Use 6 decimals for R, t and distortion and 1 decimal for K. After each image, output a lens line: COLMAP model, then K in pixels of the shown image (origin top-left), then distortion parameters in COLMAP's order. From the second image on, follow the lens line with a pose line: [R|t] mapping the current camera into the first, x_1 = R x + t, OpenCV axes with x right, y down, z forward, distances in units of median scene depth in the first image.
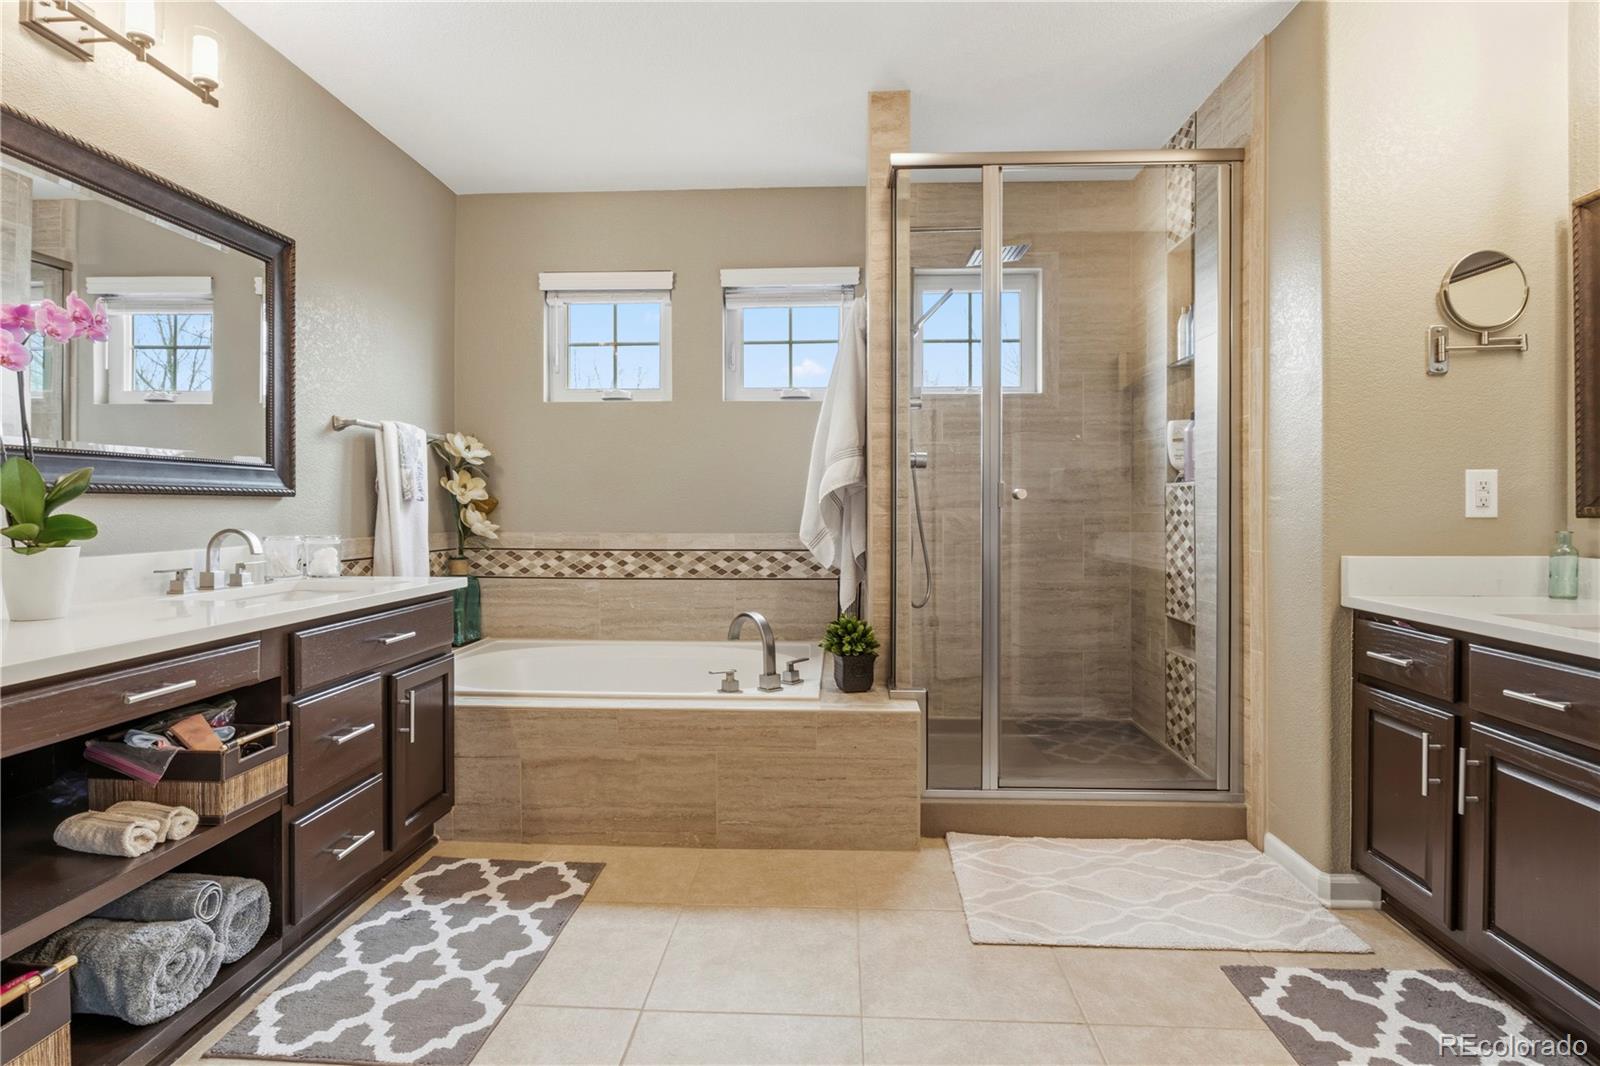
lens RADIAL K [[815.8, 0, 805.9], [0, 815.8, 521.3], [0, 0, 1]] dist [-0.009216, -0.001711]
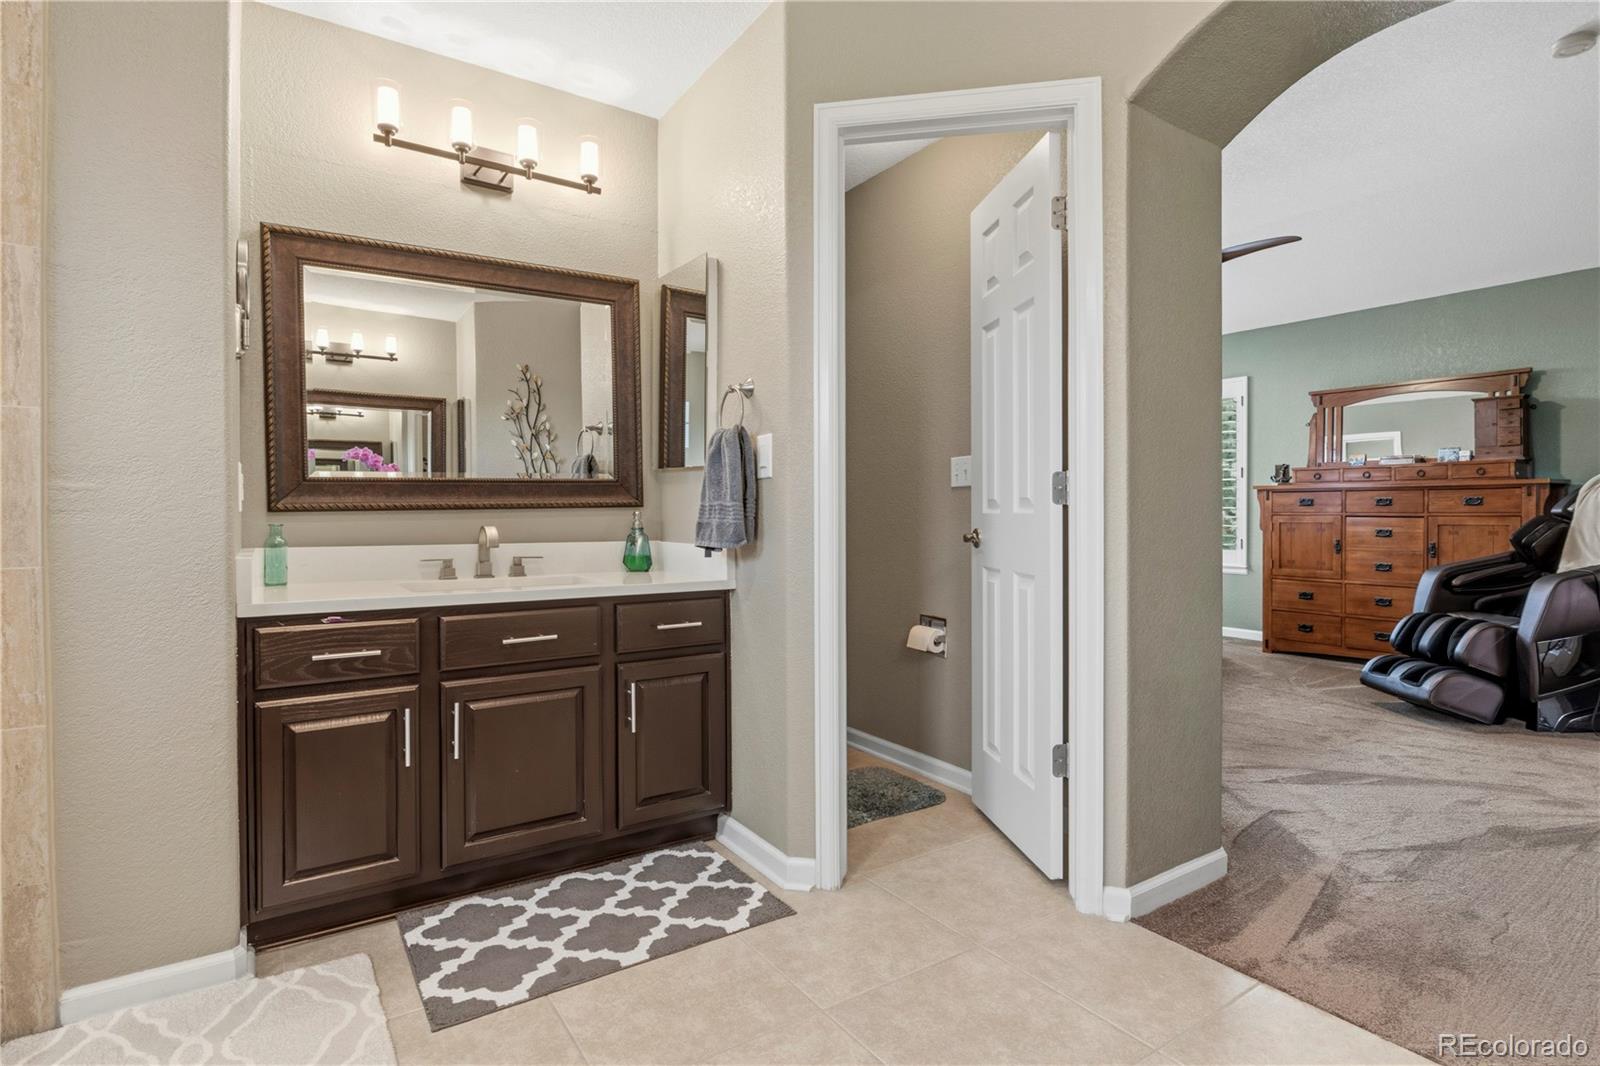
lens RADIAL K [[815.8, 0, 805.8], [0, 815.8, 524.7], [0, 0, 1]] dist [-0.009216, -0.001711]
pose [[-0.609889, -0.015147, 0.792342, -0.419500], [0.012833, 0.999497, 0.028985, -0.008504], [-0.792383, 0.027846, -0.609388, 1.246493]]
